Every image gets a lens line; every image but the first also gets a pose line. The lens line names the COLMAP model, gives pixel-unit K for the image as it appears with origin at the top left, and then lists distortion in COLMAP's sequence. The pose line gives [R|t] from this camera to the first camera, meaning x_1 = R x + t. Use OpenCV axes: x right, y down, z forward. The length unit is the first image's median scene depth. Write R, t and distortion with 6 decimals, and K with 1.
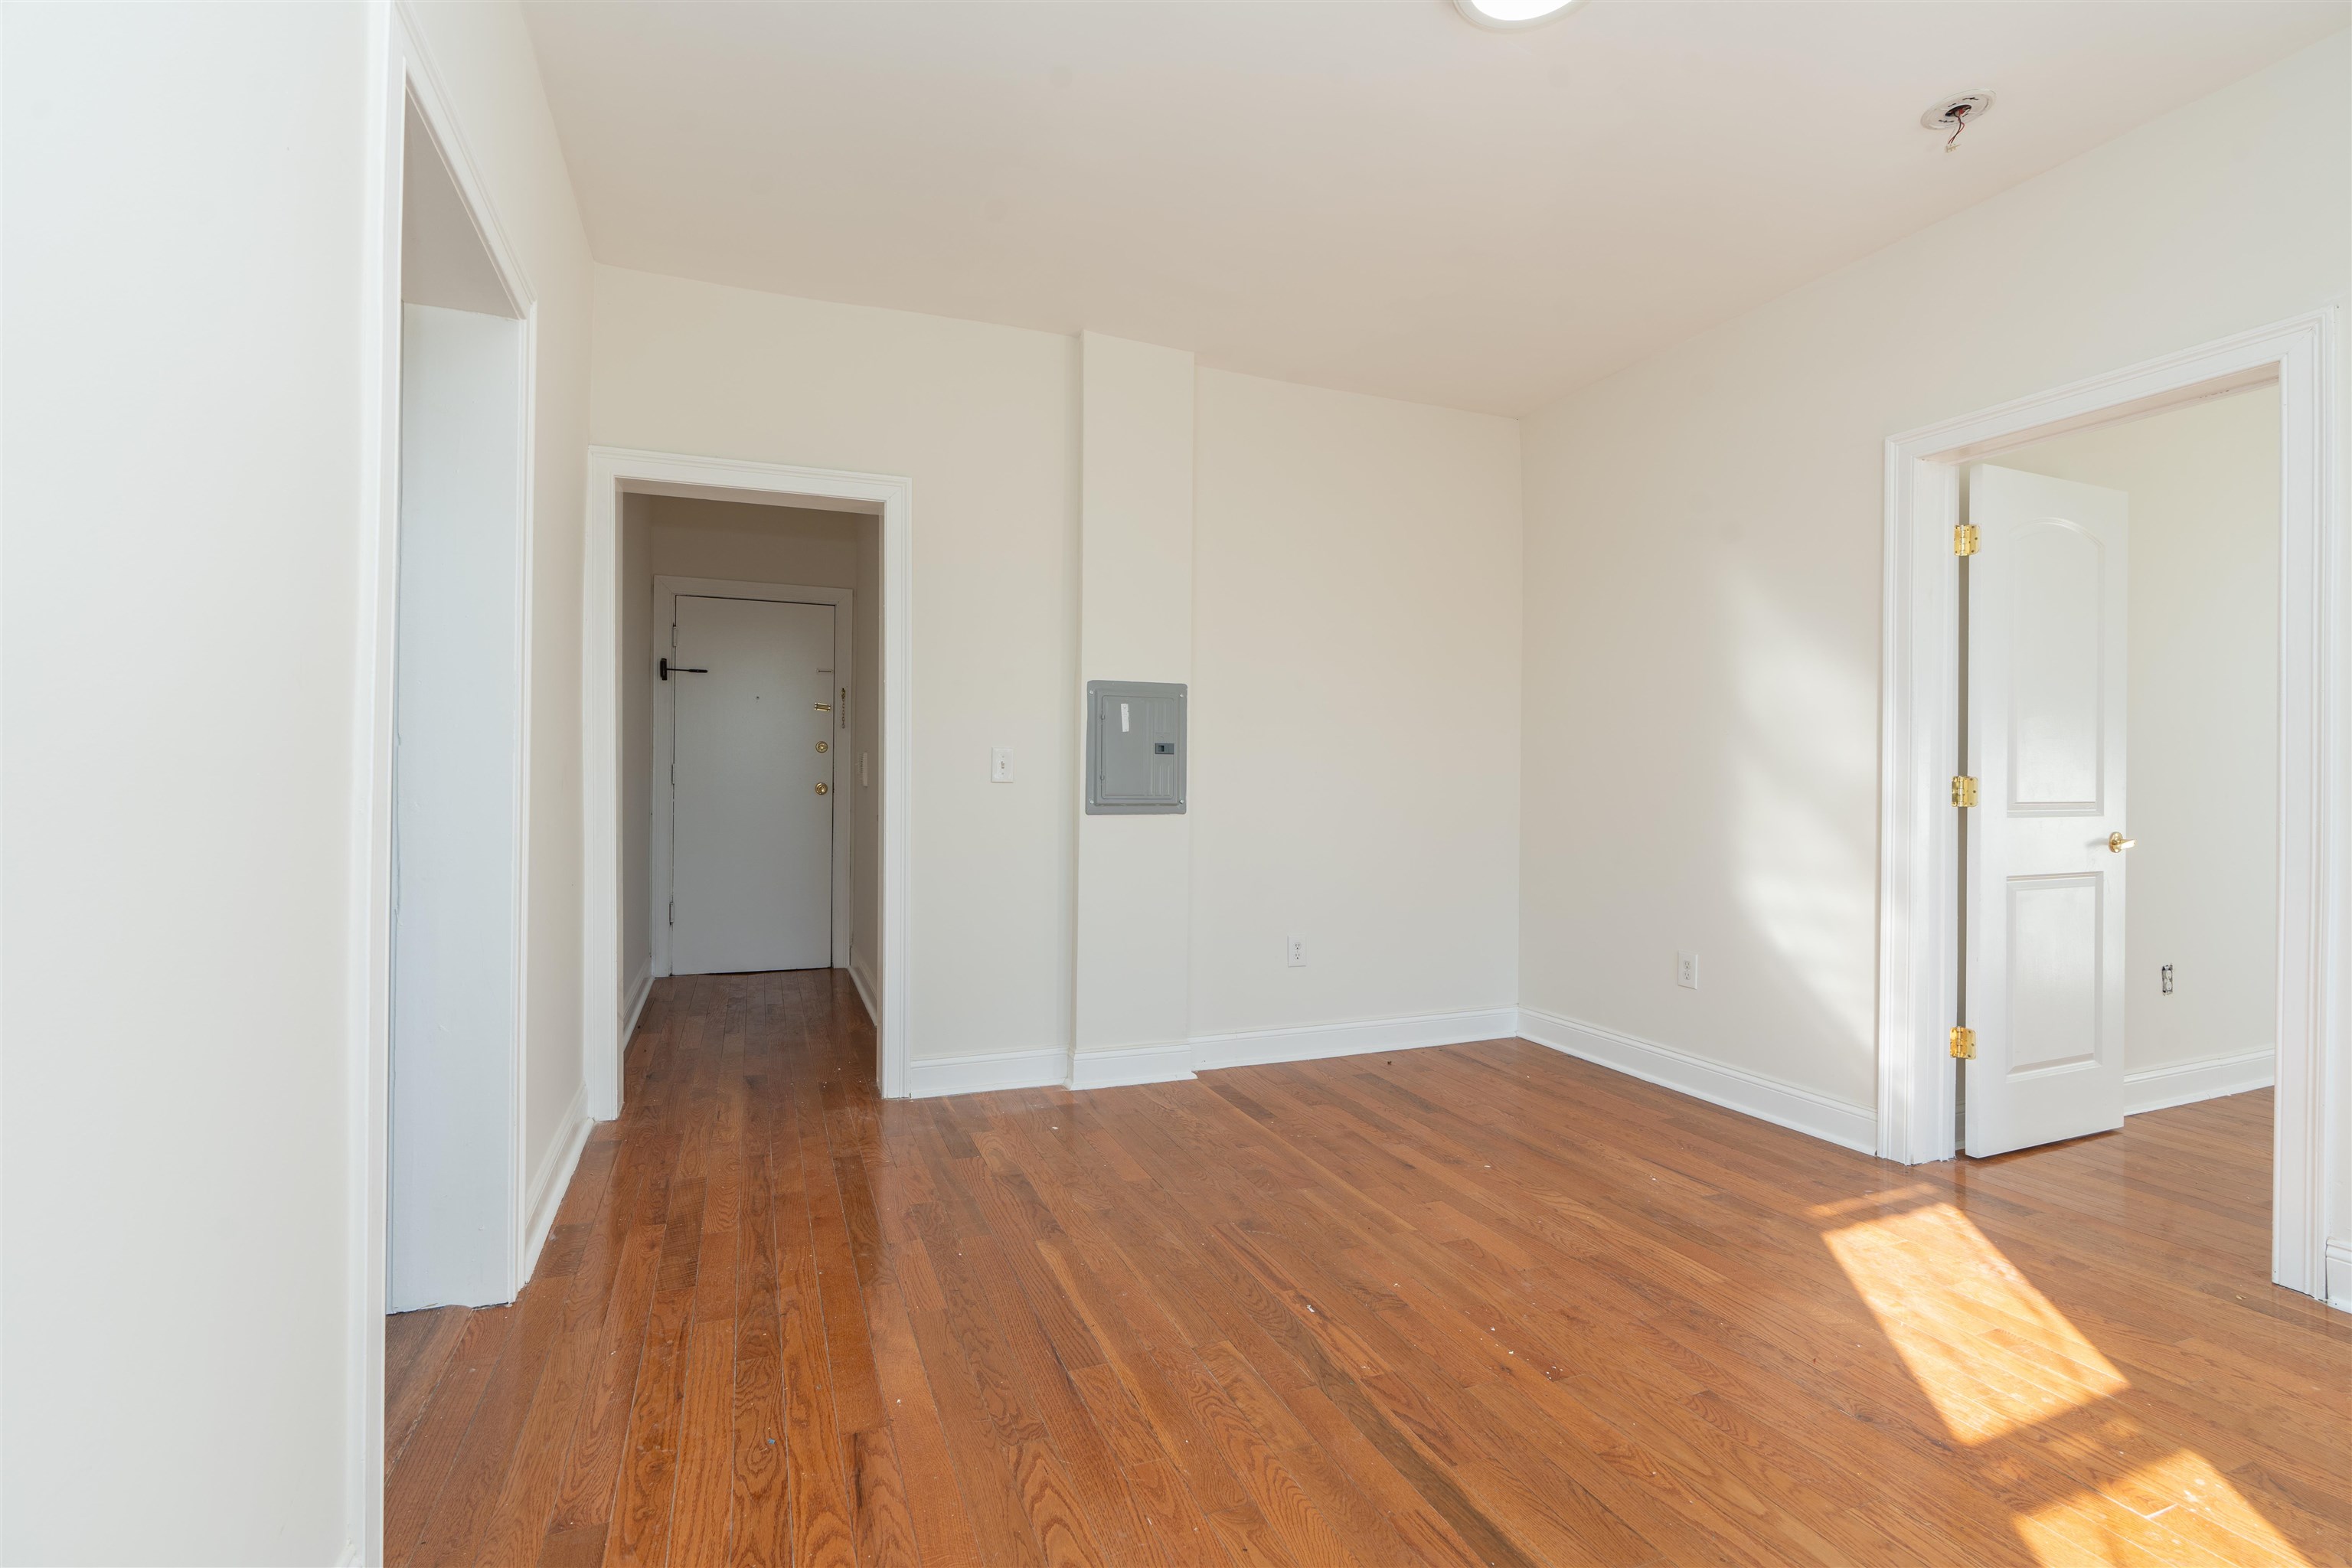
lens RADIAL K [[1050.8, 0, 1158.1], [0, 1050.8, 776.6], [0, 0, 1]] dist [-0.011851, 0.005017]
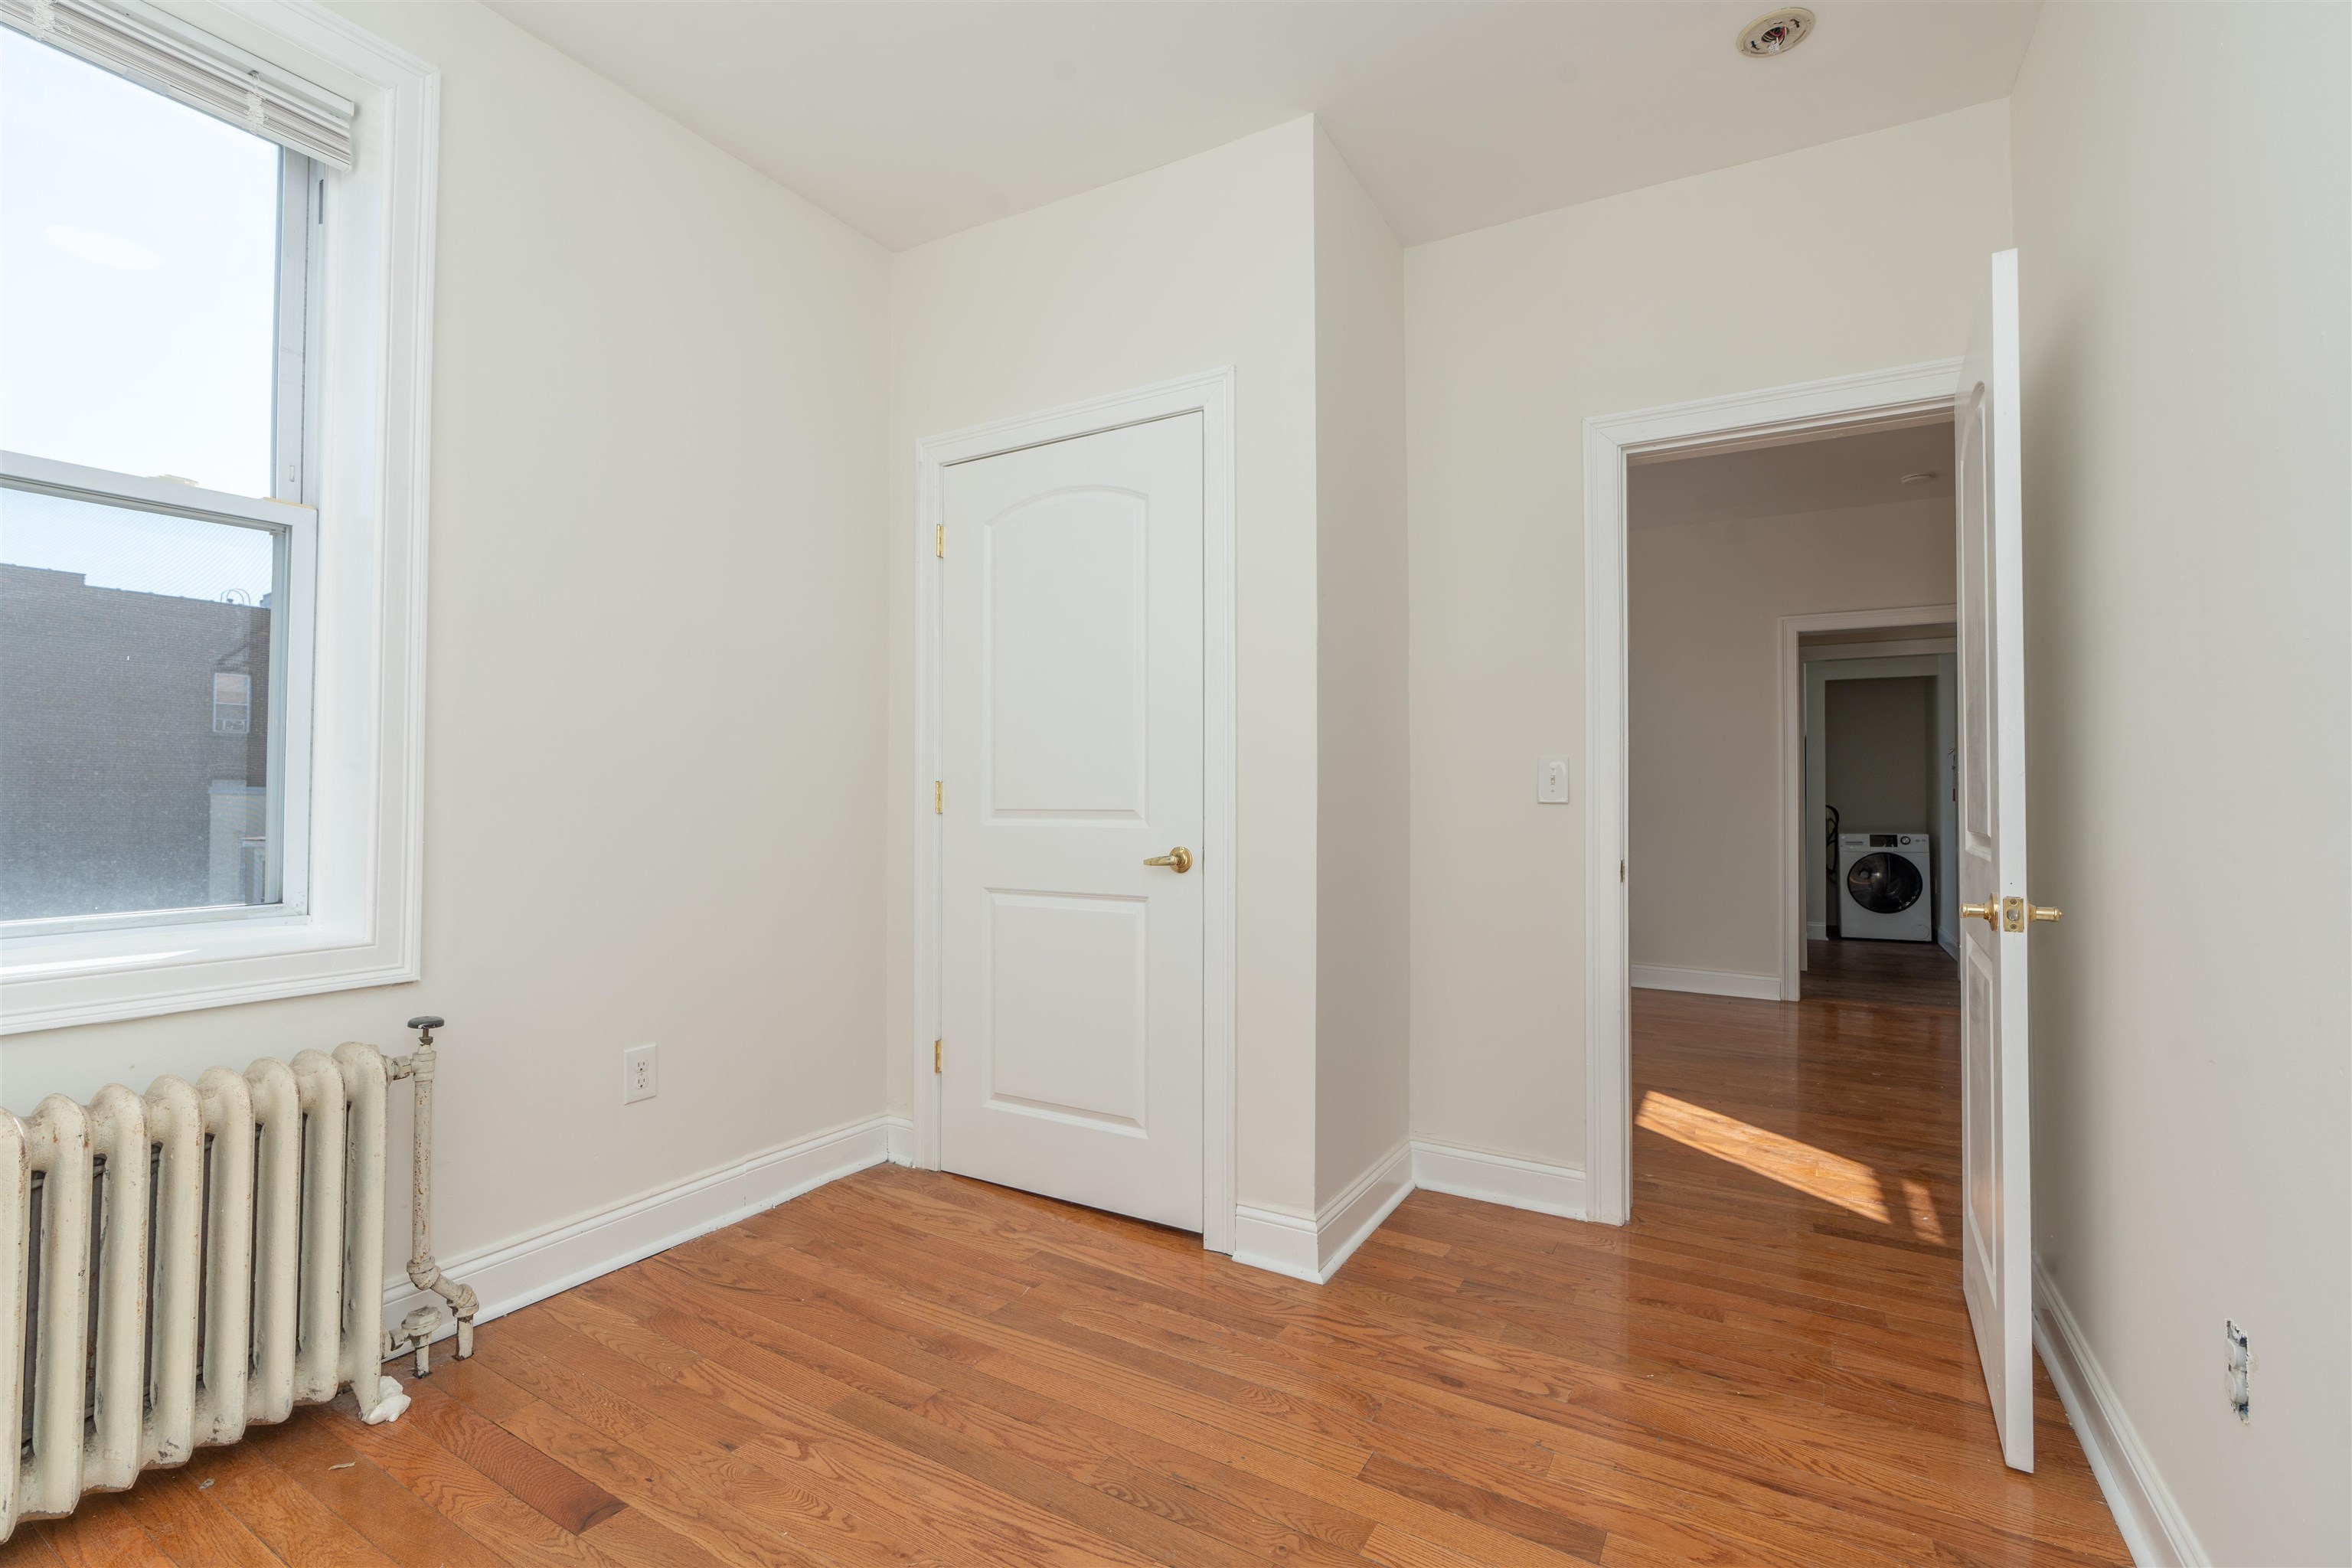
lens RADIAL K [[1050.8, 0, 1158.1], [0, 1050.8, 776.6], [0, 0, 1]] dist [-0.011851, 0.005017]
pose [[-0.793670, -0.027580, -0.607723, 2.465125], [-0.011418, 0.999471, -0.030448, 0.036606], [0.608241, -0.017227, -0.793565, 1.772170]]
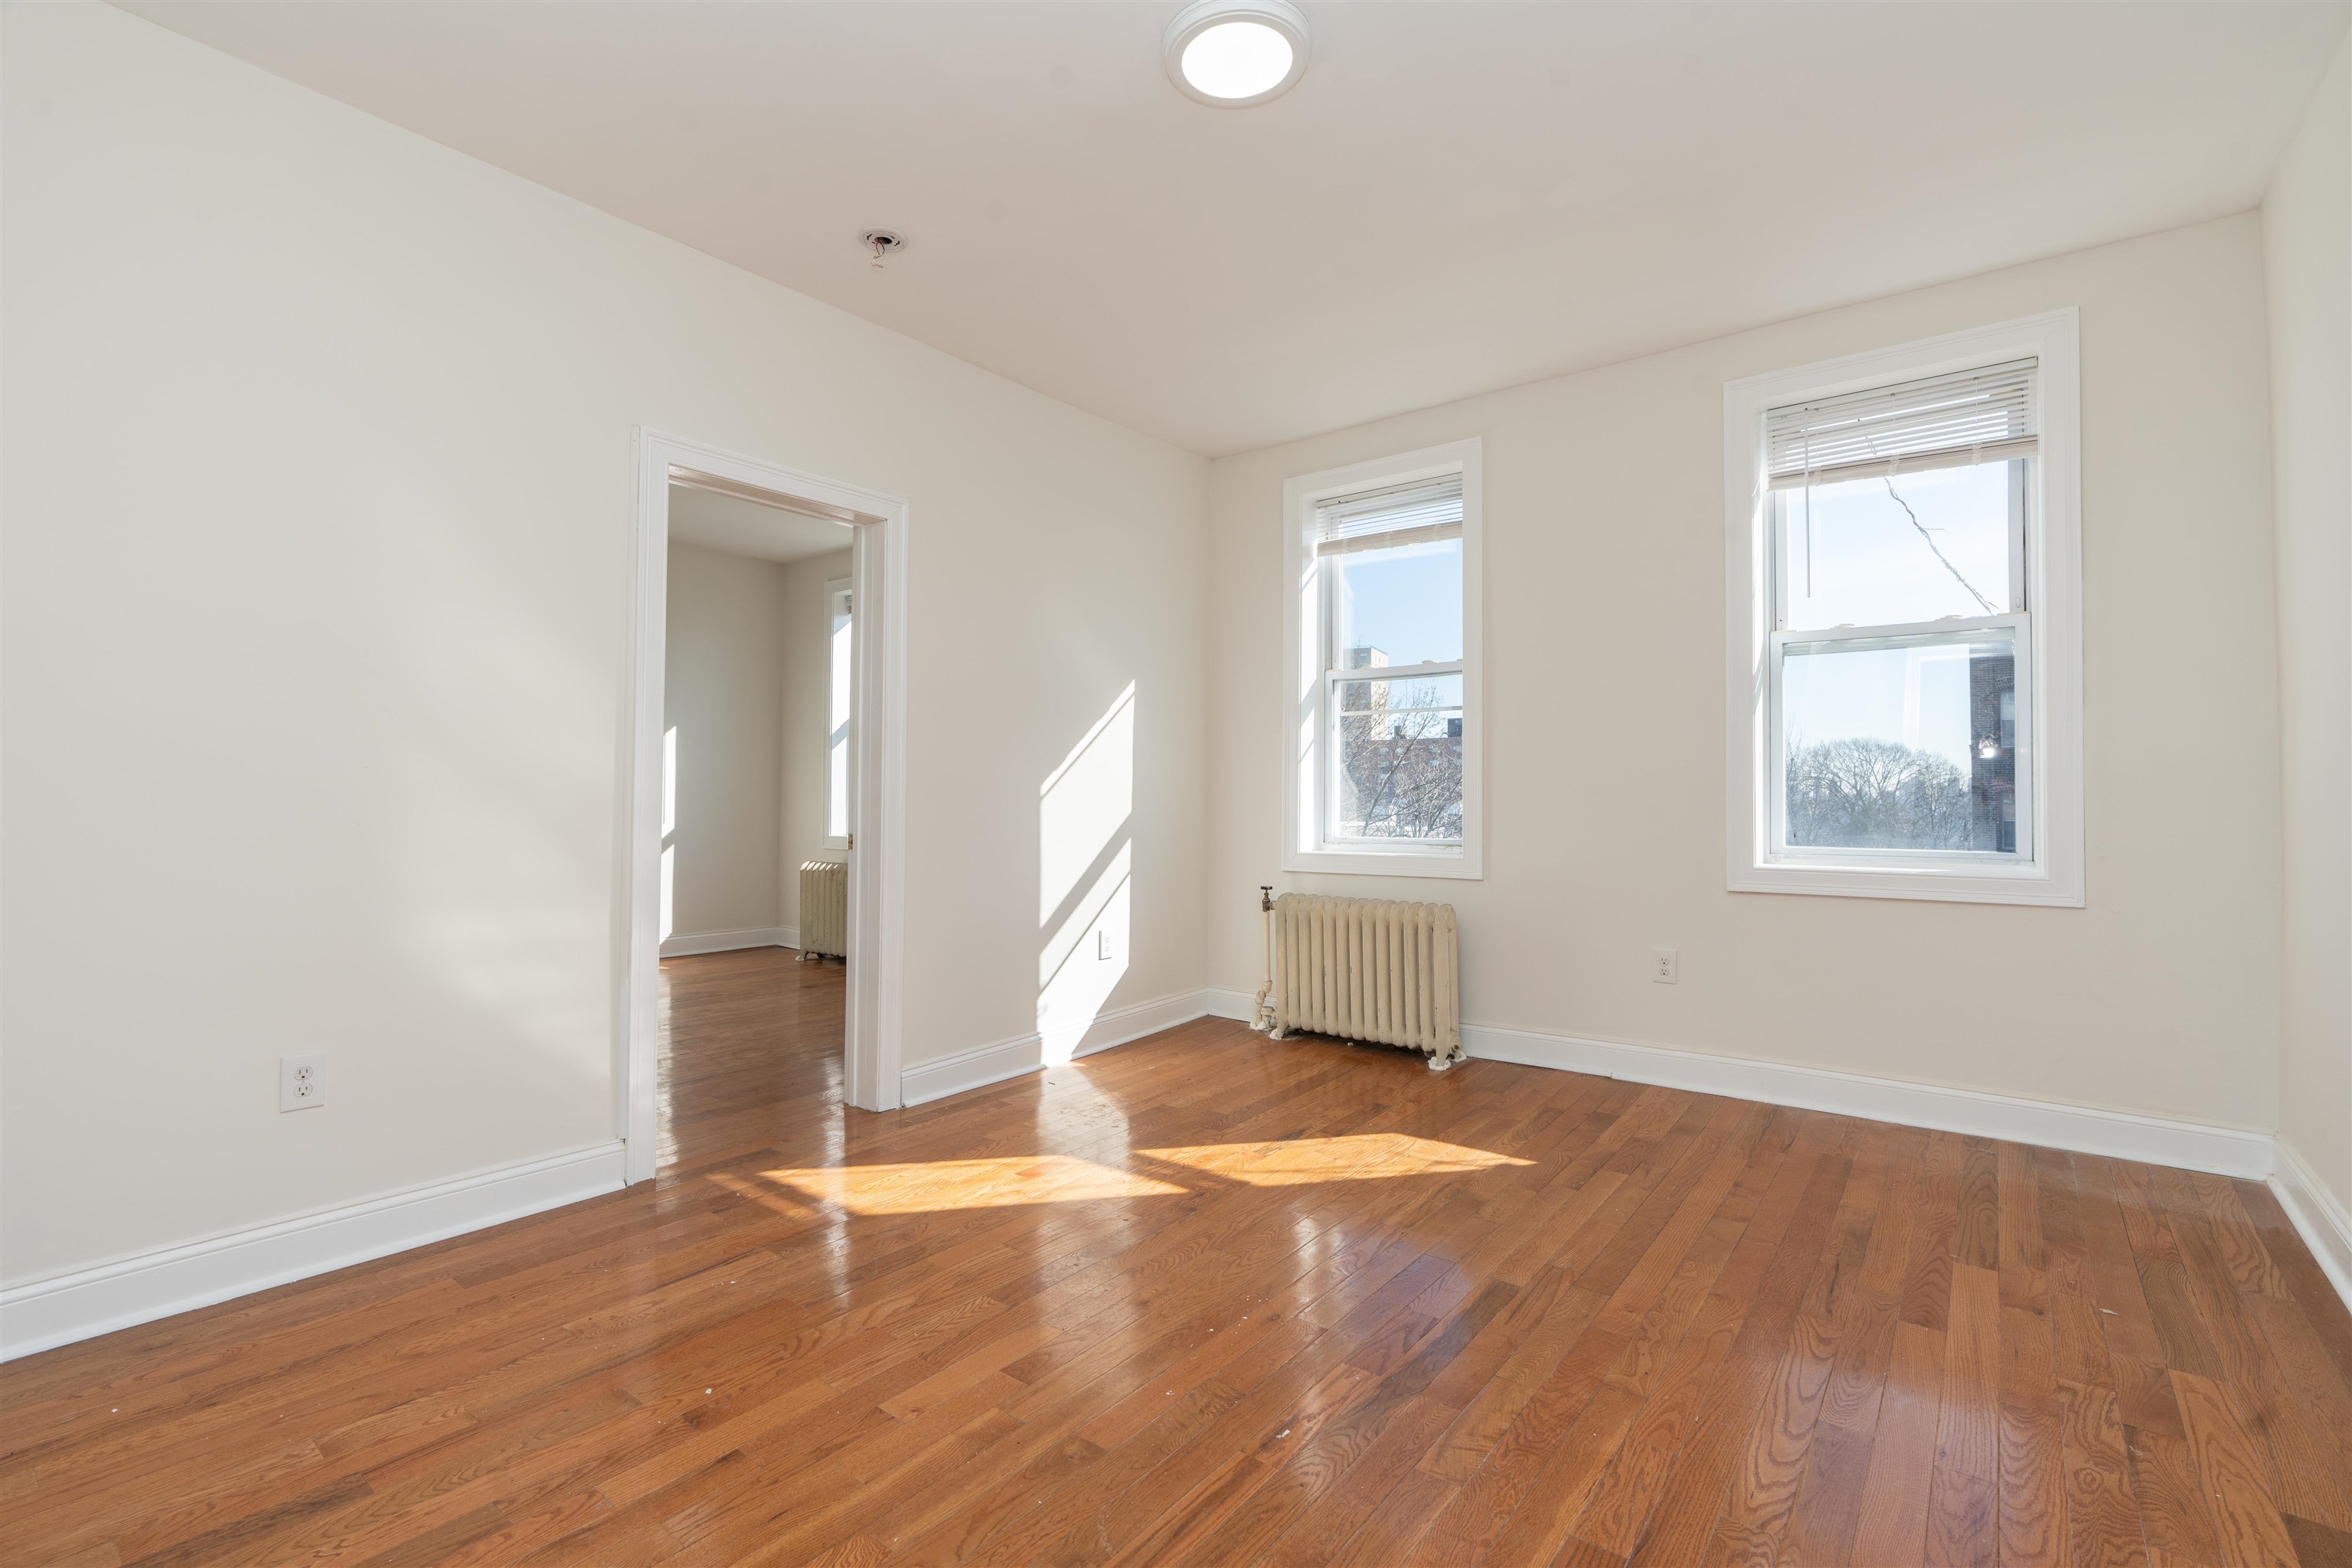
lens RADIAL K [[1050.8, 0, 1158.1], [0, 1050.8, 776.6], [0, 0, 1]] dist [-0.011851, 0.005017]
pose [[-0.497446, 0.011071, 0.867424, -0.523160], [-0.009906, 0.999781, -0.018441, 0.011652], [-0.867438, -0.017766, -0.497228, 1.511730]]
